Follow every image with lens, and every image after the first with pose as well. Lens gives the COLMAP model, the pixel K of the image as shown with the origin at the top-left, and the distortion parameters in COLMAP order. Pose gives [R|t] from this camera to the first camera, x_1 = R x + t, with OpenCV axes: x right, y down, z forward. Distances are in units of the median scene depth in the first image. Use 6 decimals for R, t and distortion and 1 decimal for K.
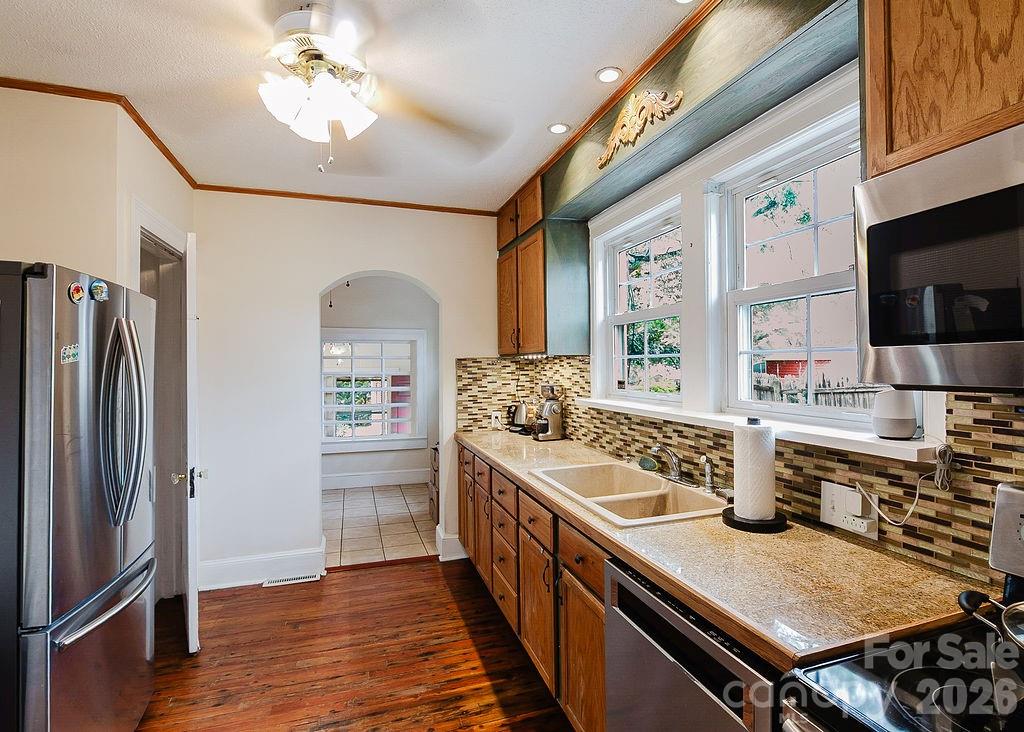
lens RADIAL K [[496.1, 0, 515.1], [0, 496.1, 368.9], [0, 0, 1]] dist [-0.002851, -0.001131]
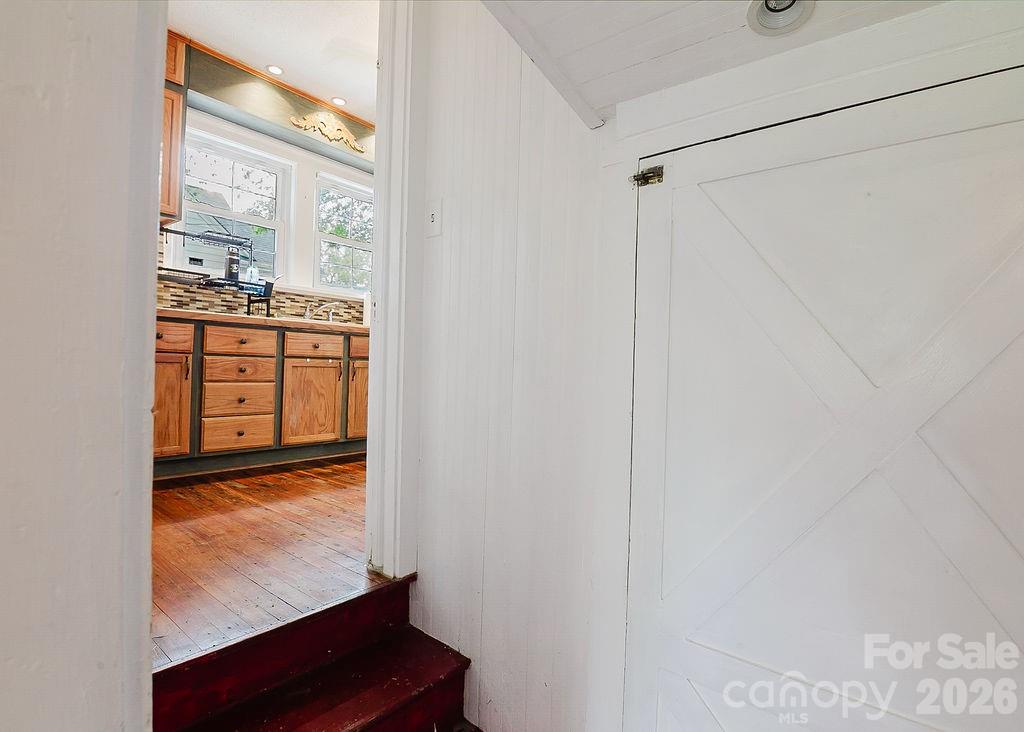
lens RADIAL K [[496.1, 0, 515.1], [0, 496.1, 368.9], [0, 0, 1]] dist [-0.002851, -0.001131]
pose [[-0.543506, -0.024863, 0.839037, -1.352147], [-0.022867, 0.999629, 0.014809, 0.284405], [-0.839094, -0.011137, -0.543873, 1.111308]]
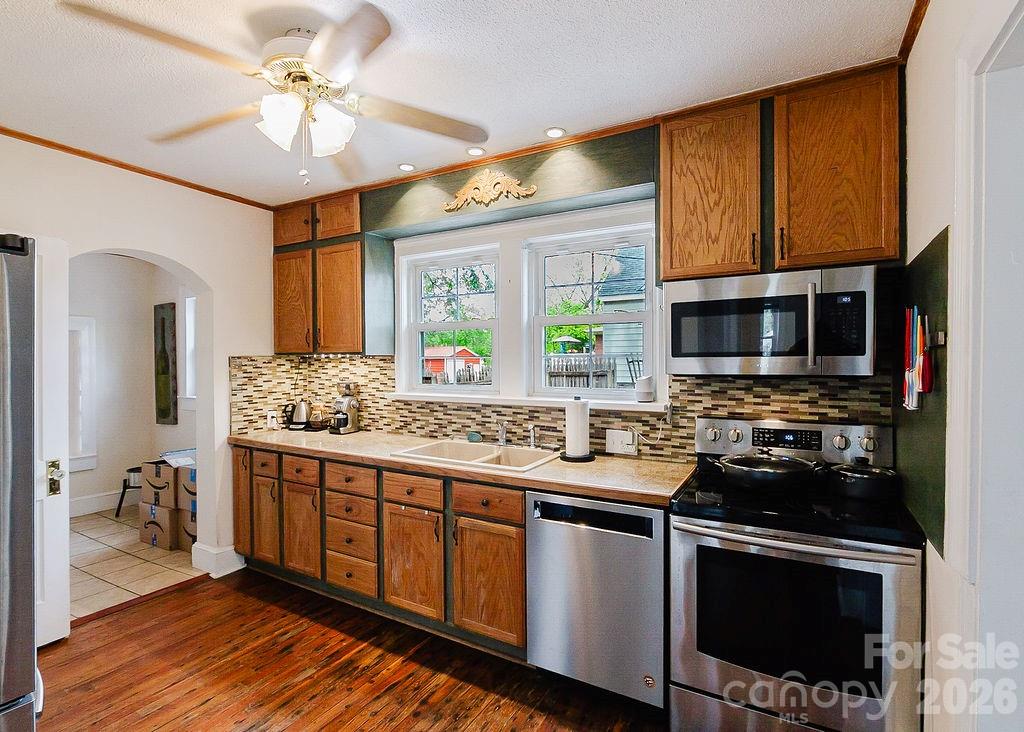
lens RADIAL K [[496.1, 0, 515.1], [0, 496.1, 368.9], [0, 0, 1]] dist [-0.002851, -0.001131]
pose [[0.741944, -0.007052, 0.670425, -0.496818], [0.002807, 0.999969, 0.007413, -0.004671], [-0.670456, -0.003619, 0.741941, -0.065498]]
